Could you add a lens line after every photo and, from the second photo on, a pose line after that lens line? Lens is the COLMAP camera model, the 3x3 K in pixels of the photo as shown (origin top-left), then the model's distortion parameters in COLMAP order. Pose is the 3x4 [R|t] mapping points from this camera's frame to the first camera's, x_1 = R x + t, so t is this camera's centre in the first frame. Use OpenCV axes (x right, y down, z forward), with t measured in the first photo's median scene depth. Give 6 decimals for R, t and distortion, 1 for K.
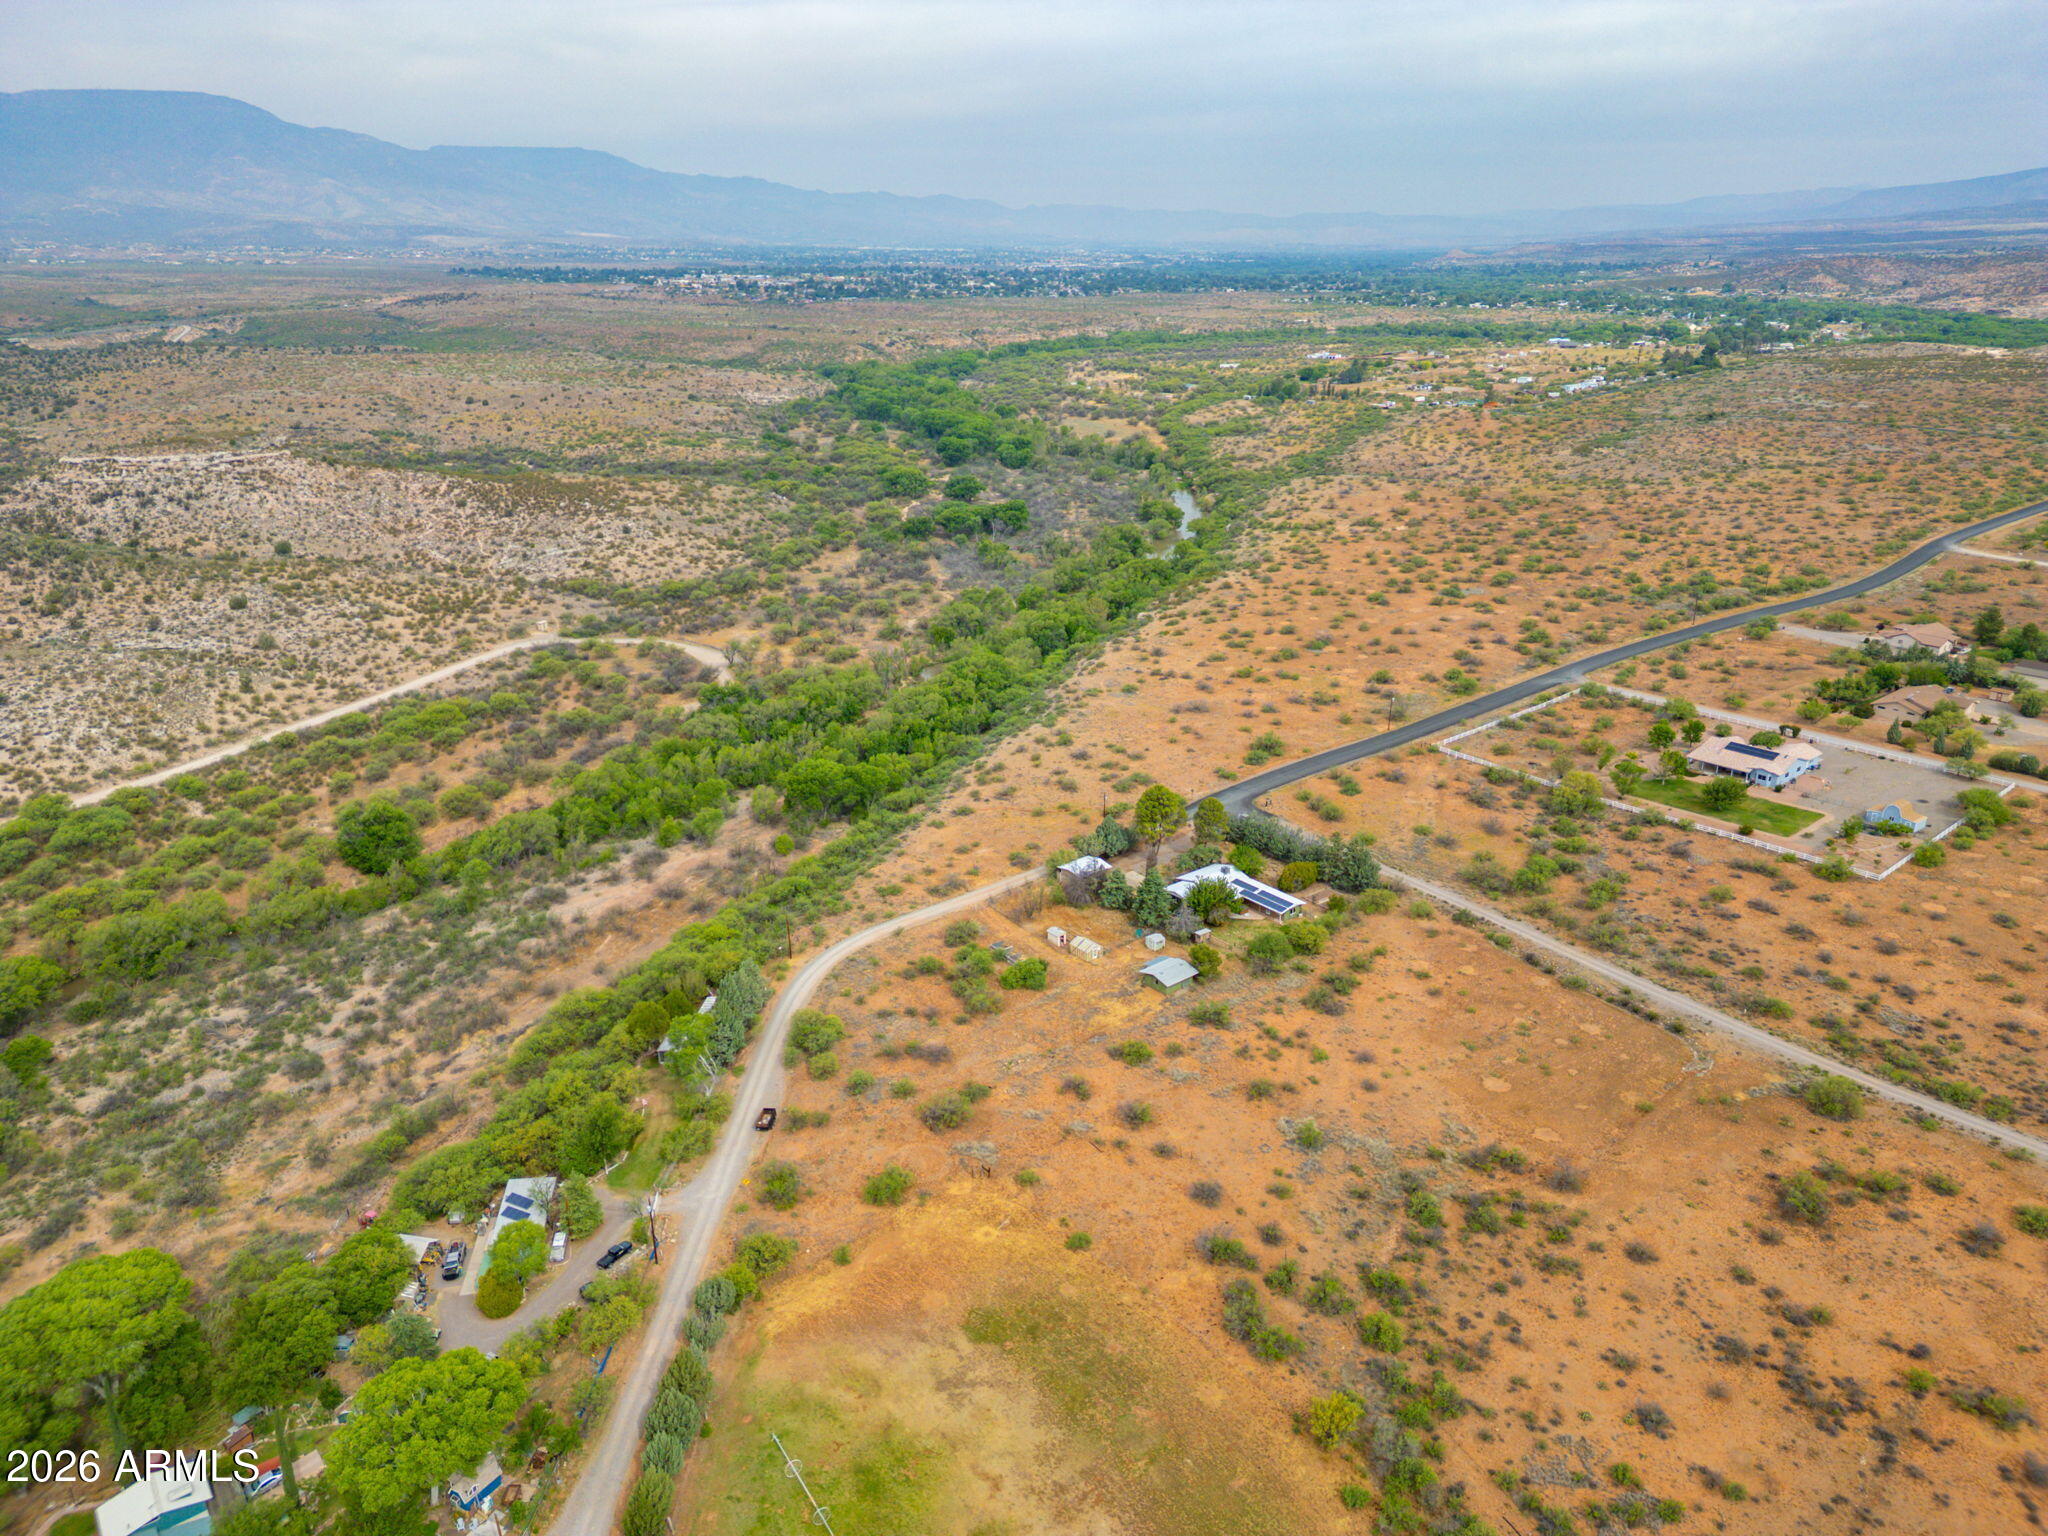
lens RADIAL K [[1416.6, 0, 1016.2], [0, 1416.6, 788.5], [0, 0, 1]] dist [0.065306, -0.057788]
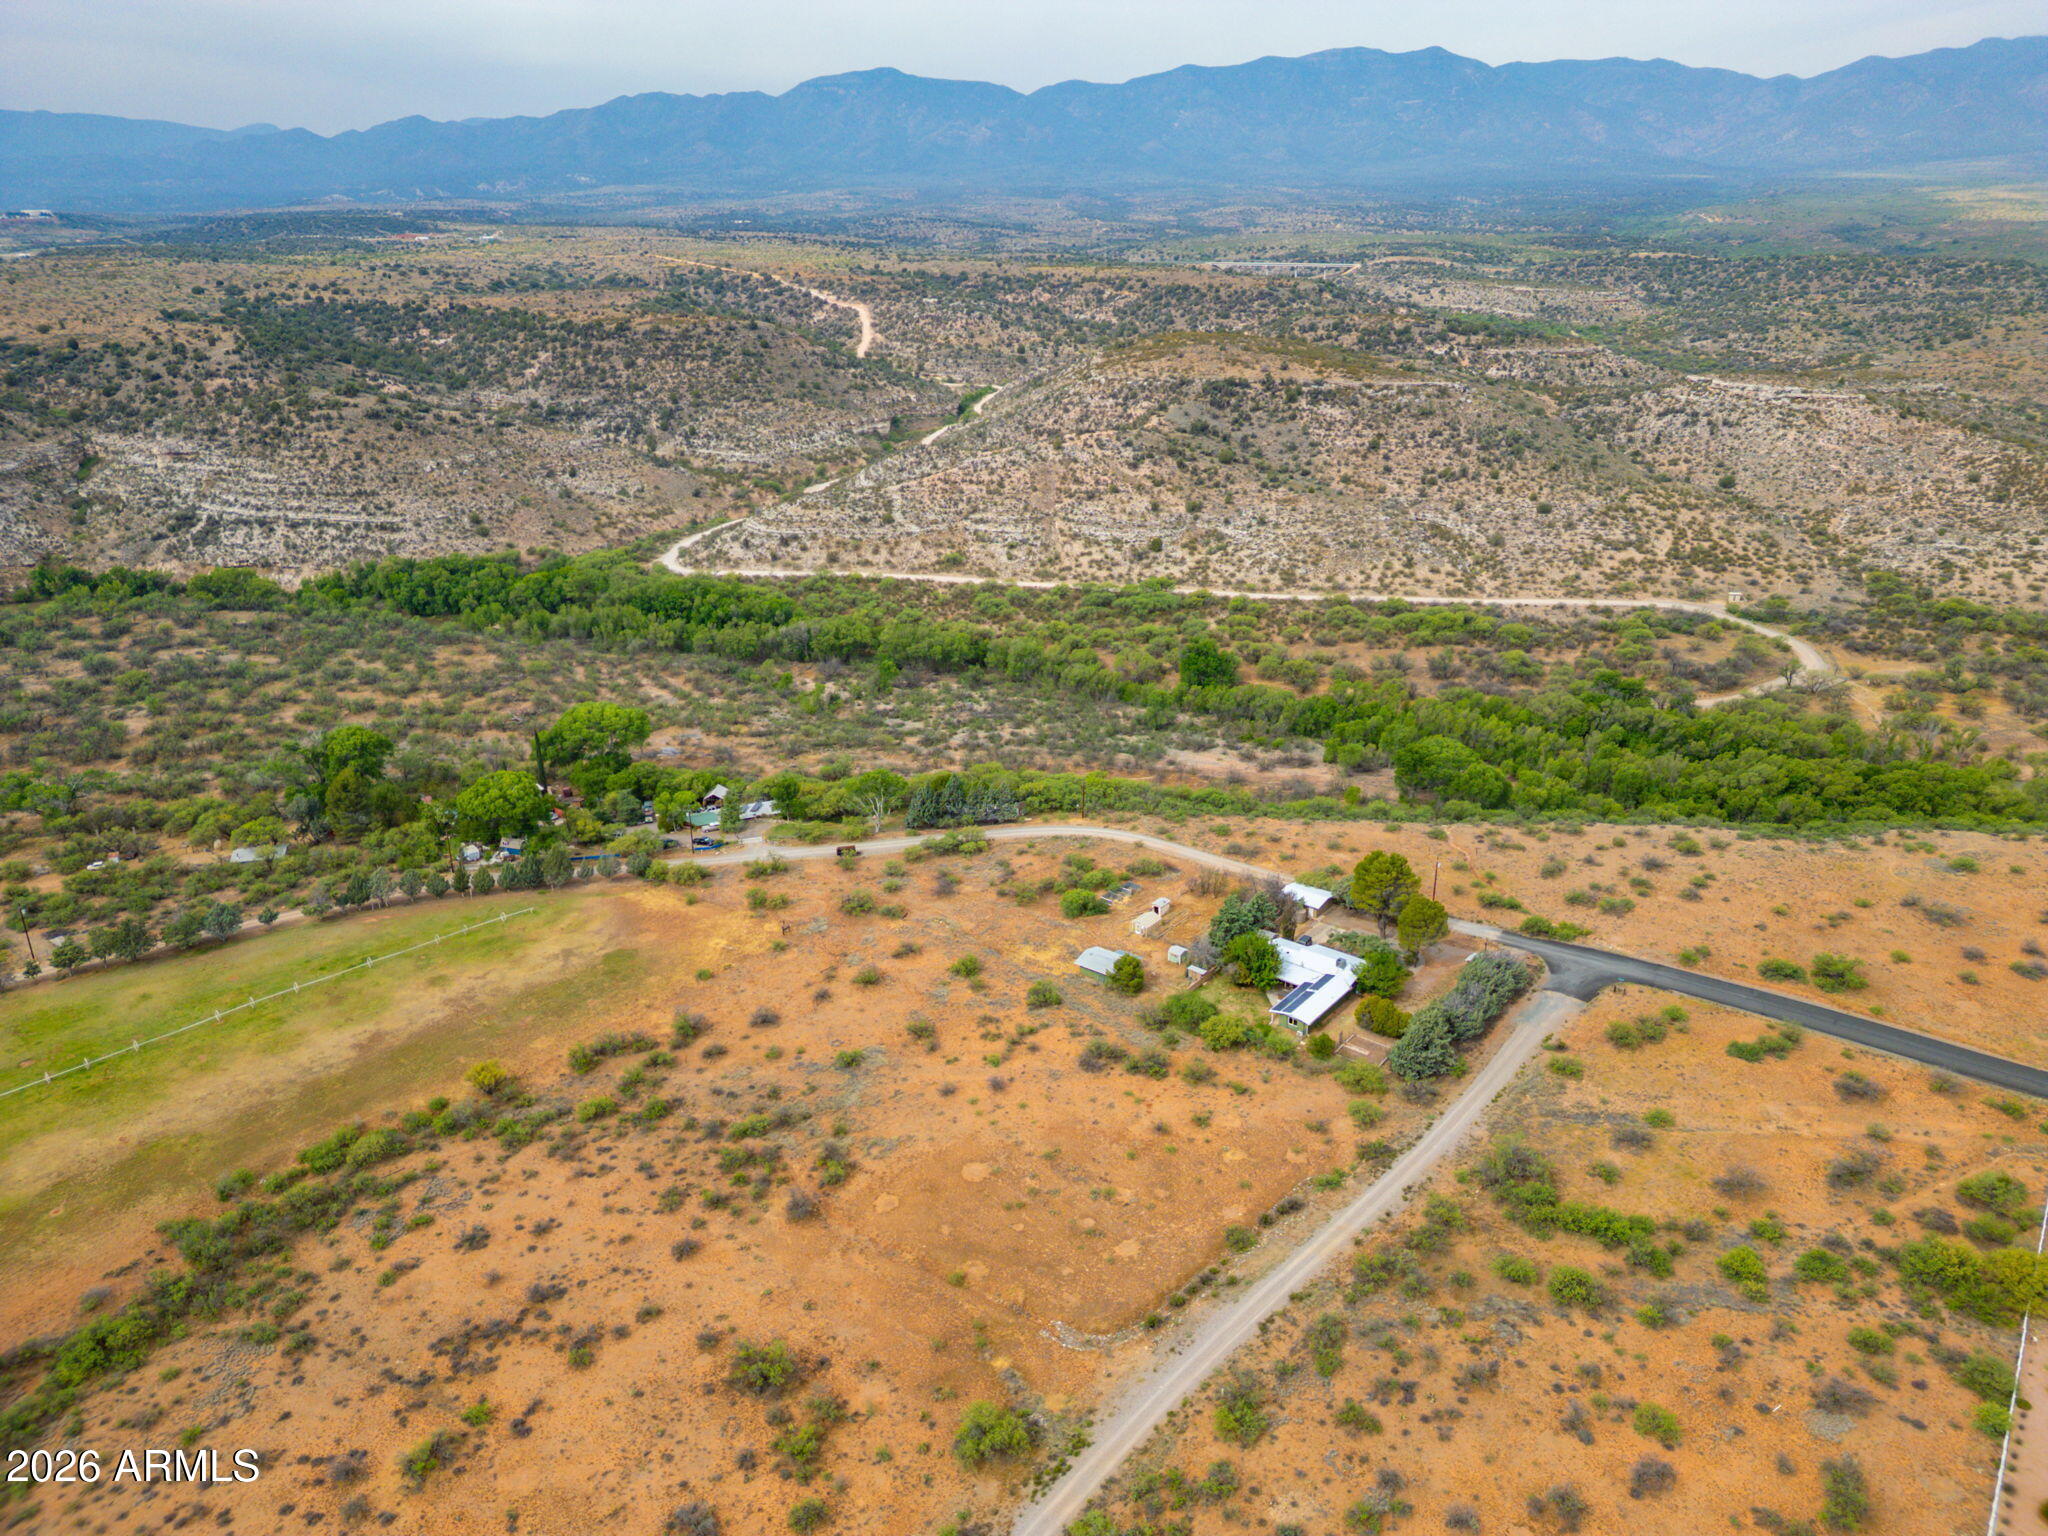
lens RADIAL K [[1416.6, 0, 1016.2], [0, 1416.6, 788.5], [0, 0, 1]] dist [0.065306, -0.057788]
pose [[0.226279, 0.382797, -0.895692, 0.913612], [-0.341818, 0.892270, 0.294982, -0.241311], [0.912117, 0.239416, 0.332749, 0.587331]]
